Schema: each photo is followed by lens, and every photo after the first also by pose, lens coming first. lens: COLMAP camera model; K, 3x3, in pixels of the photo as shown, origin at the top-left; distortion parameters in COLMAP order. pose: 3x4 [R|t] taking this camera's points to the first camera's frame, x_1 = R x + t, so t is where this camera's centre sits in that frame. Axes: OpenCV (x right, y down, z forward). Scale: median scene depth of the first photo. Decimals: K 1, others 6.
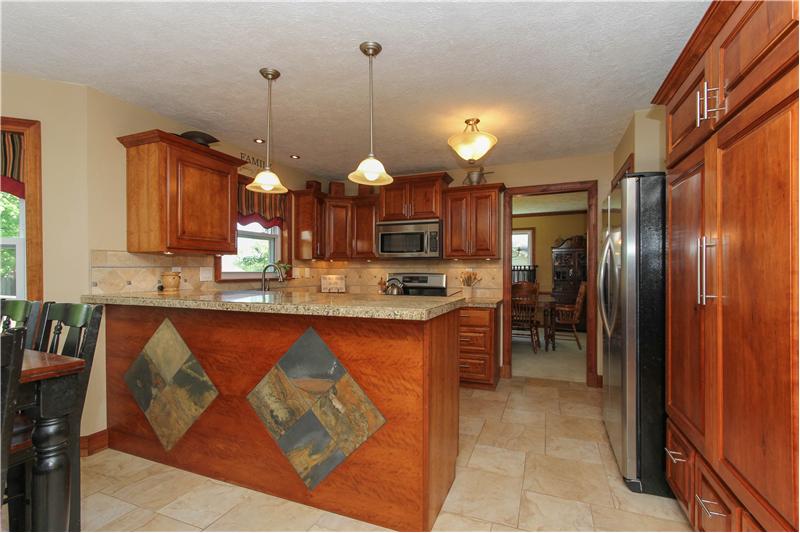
lens RADIAL K [[367.7, 0, 400.1], [0, 367.7, 272.4], [0, 0, 1]] dist [0.002160, 0.000619]
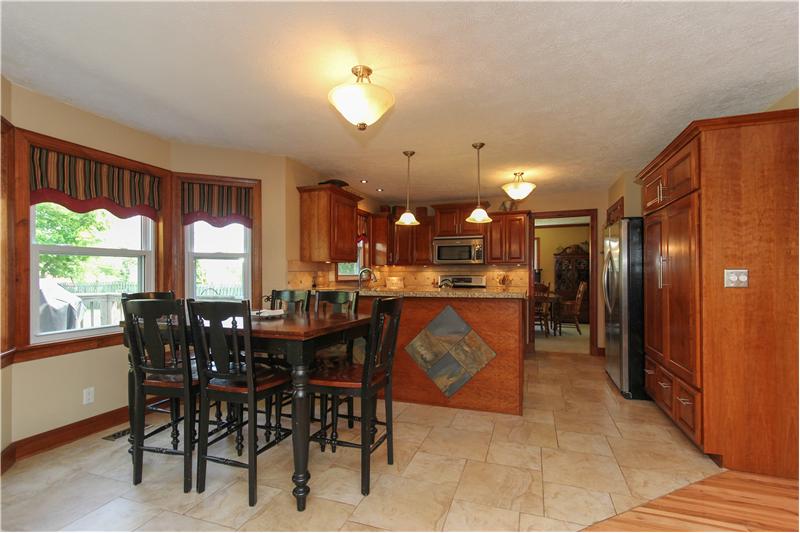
lens RADIAL K [[371.3, 0, 405.8], [0, 371.3, 273.2], [0, 0, 1]] dist [0.014476, 0.000312]
pose [[0.998742, -0.002082, 0.050092, -0.412836], [0.002397, 0.999978, -0.006225, 0.003242], [-0.050078, 0.006337, 0.998725, -0.594279]]
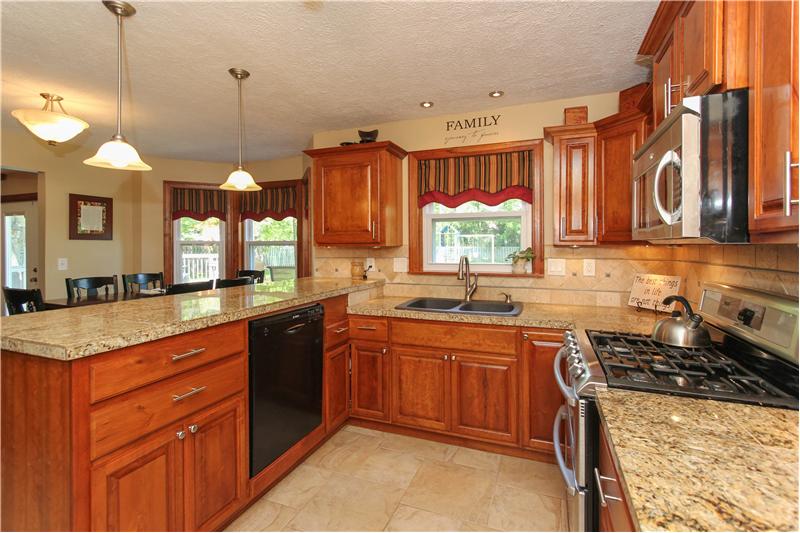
lens RADIAL K [[373.6, 0, 400.5], [0, 373.6, 249.2], [0, 0, 1]] dist [-0.000279, -0.000035]
pose [[0.001806, 0.003734, -0.999991, 0.624265], [-0.001670, 0.999992, 0.003731, -0.054685], [0.999997, 0.001663, 0.001812, 1.321671]]
